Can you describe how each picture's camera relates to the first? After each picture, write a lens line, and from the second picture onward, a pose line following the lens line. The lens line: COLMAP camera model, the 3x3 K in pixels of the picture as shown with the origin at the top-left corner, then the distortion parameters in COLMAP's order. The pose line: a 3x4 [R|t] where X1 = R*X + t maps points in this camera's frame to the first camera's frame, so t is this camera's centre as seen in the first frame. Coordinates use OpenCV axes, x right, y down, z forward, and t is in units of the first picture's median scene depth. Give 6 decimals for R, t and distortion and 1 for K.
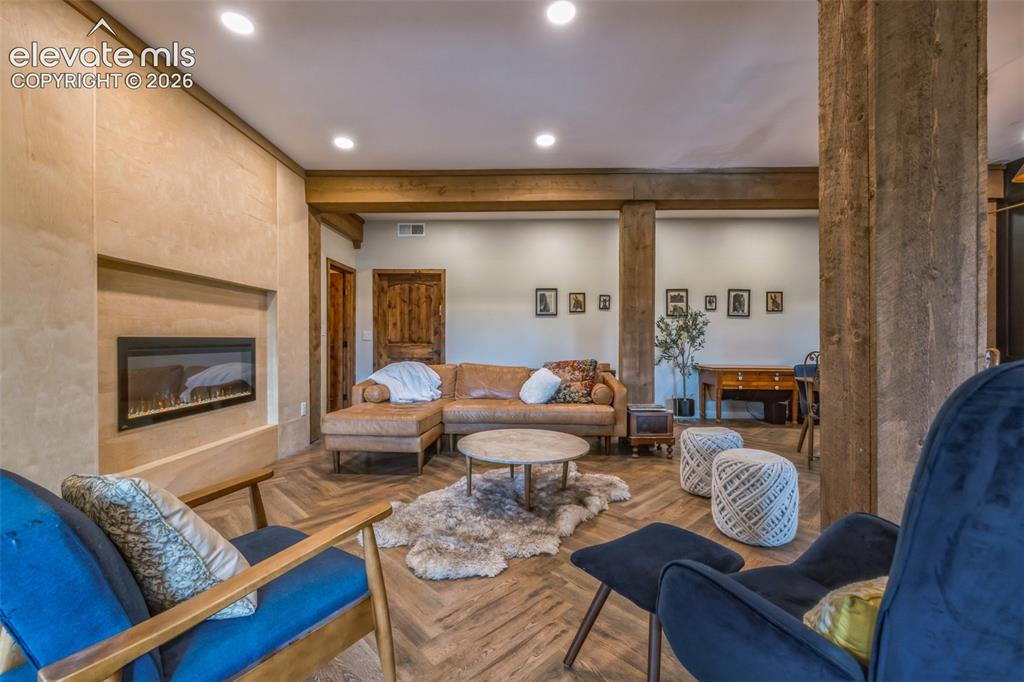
lens RADIAL K [[430.4, 0, 512.0], [0, 430.4, 341.0], [0, 0, 1]] dist [-0.000077, 0.000180]
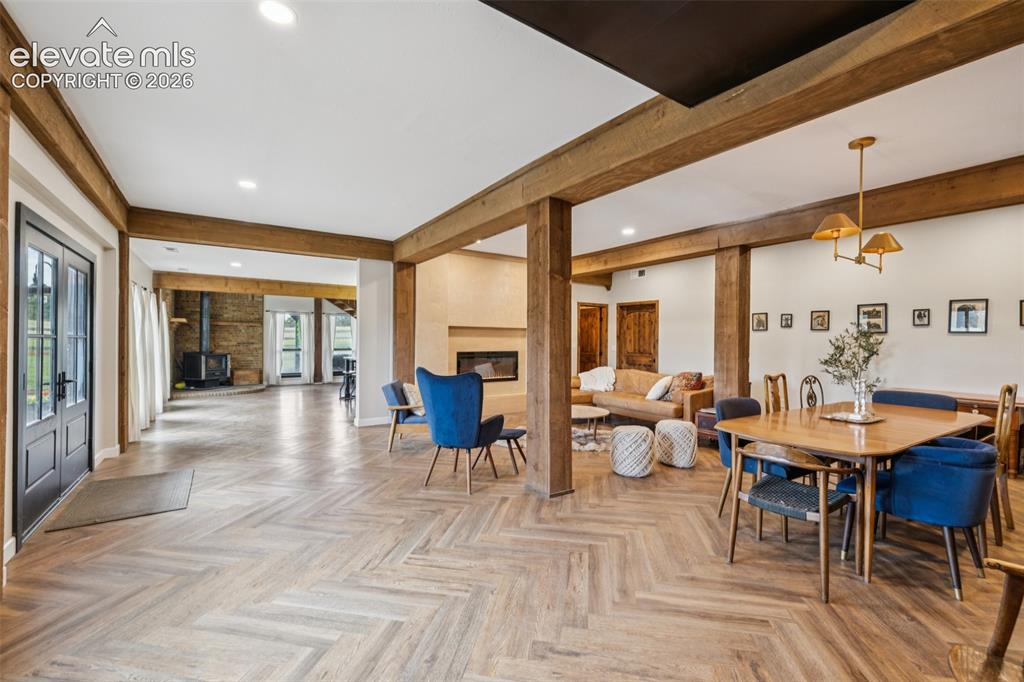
lens RADIAL K [[430.4, 0, 512.0], [0, 430.4, 341.0], [0, 0, 1]] dist [-0.000077, 0.000180]
pose [[0.588197, 0.004673, -0.808704, 0.677204], [-0.007317, 0.999973, 0.000457, -0.035839], [0.808685, 0.005649, 0.588215, -0.171344]]
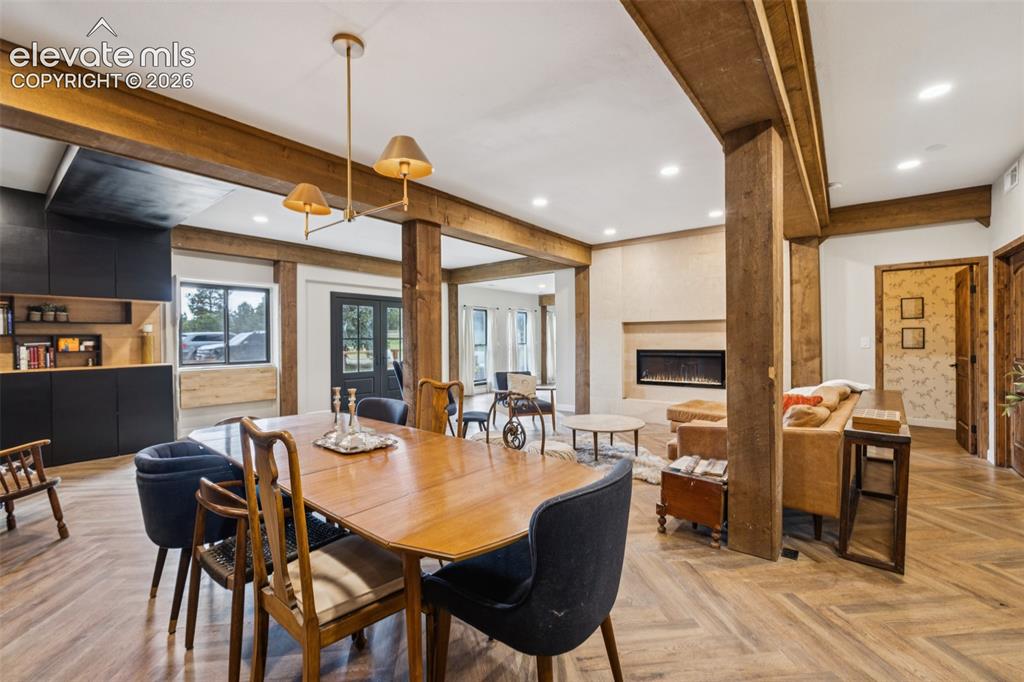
lens RADIAL K [[430.4, 0, 512.0], [0, 430.4, 341.0], [0, 0, 1]] dist [-0.000077, 0.000180]
pose [[-0.603433, 0.007828, -0.797376, 0.694798], [0.004974, 0.999969, 0.006053, -0.034491], [0.797399, -0.000314, -0.603453, 0.811809]]
